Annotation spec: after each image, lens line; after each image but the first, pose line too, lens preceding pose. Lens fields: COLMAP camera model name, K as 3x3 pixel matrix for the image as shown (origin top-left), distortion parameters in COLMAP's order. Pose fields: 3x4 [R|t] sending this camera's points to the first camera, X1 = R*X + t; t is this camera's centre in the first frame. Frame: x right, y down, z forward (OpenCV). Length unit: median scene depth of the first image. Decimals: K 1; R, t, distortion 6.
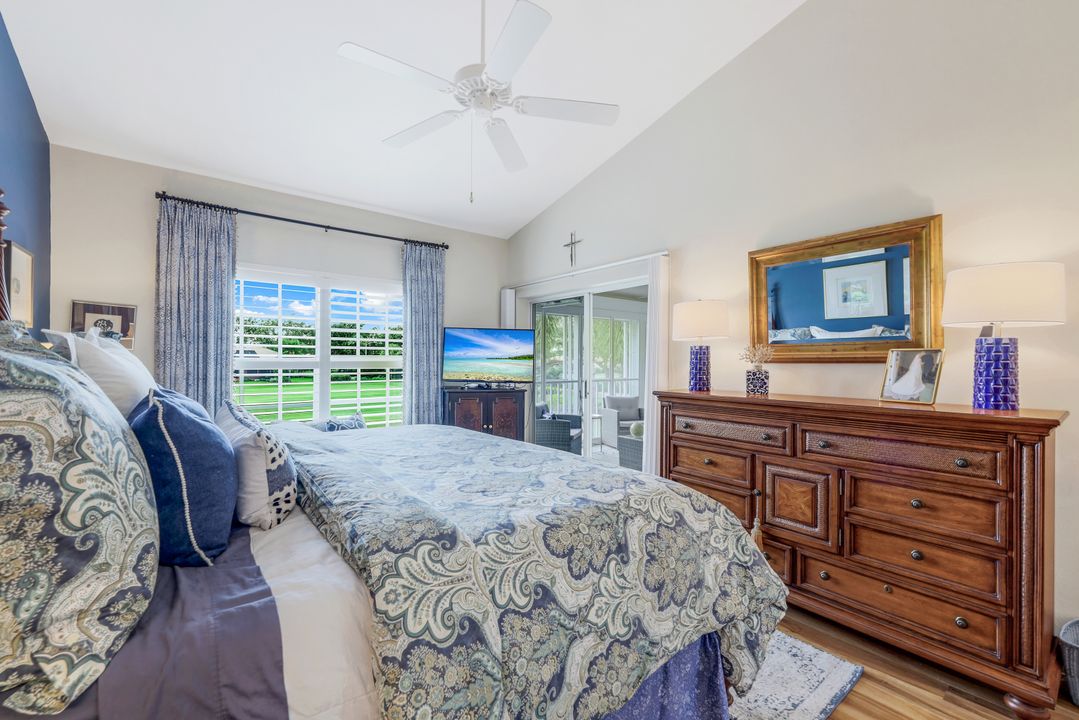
lens RADIAL K [[443.1, 0, 526.2], [0, 443.1, 360.1], [0, 0, 1]] dist [-0.000685, 0.000027]
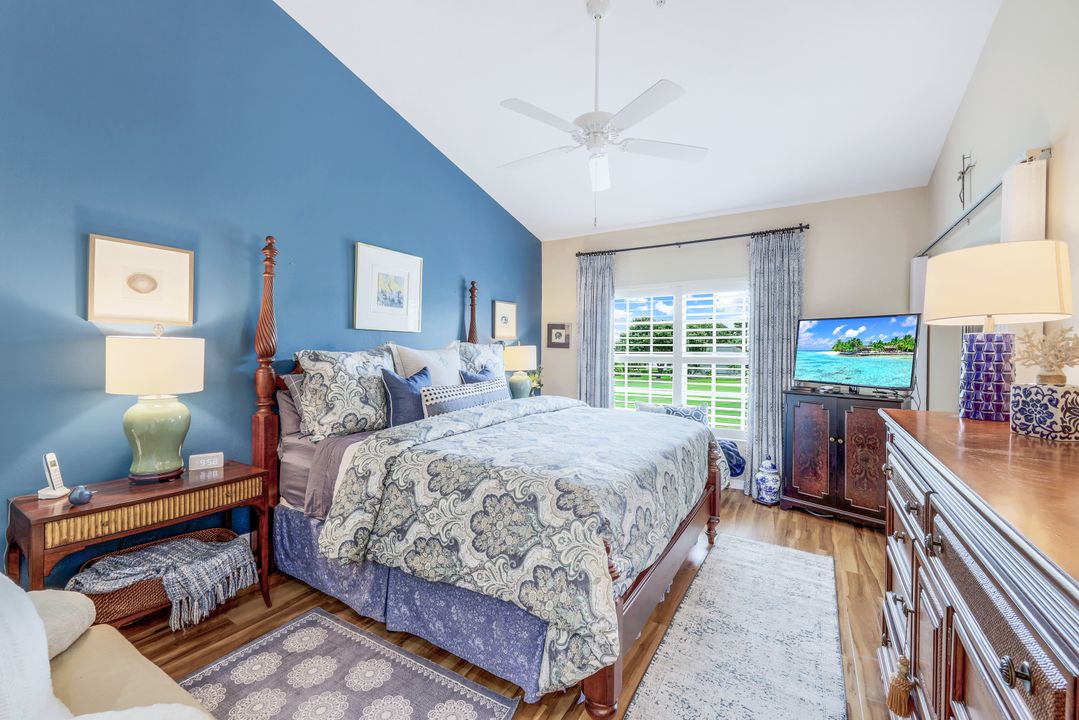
lens RADIAL K [[436.2, 0, 534.3], [0, 436.2, 354.4], [0, 0, 1]] dist [-0.000076, 0.000141]
pose [[0.343290, 0.005026, -0.939216, 0.492453], [-0.007799, 0.999966, 0.002501, -0.003474], [0.939197, 0.006466, 0.343318, 0.227347]]
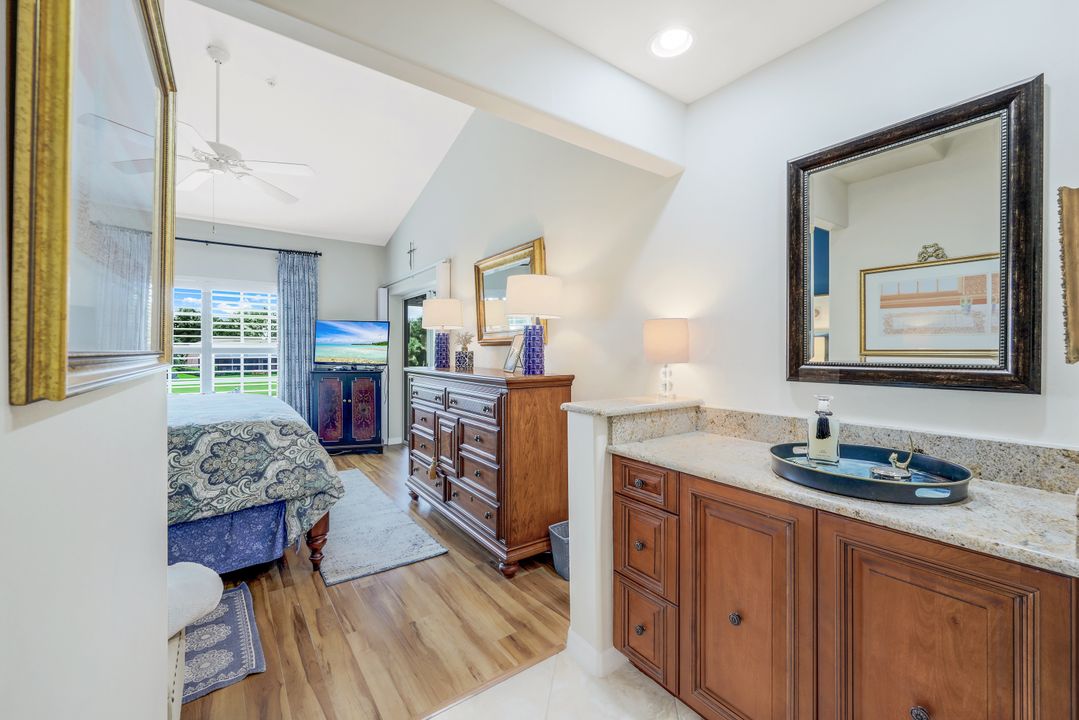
lens RADIAL K [[436.2, 0, 534.3], [0, 436.2, 354.4], [0, 0, 1]] dist [-0.000076, 0.000141]
pose [[0.999150, -0.002961, -0.041121, 0.510100], [0.003127, 0.999987, 0.003967, 0.019177], [0.041108, -0.004093, 0.999146, -0.197036]]
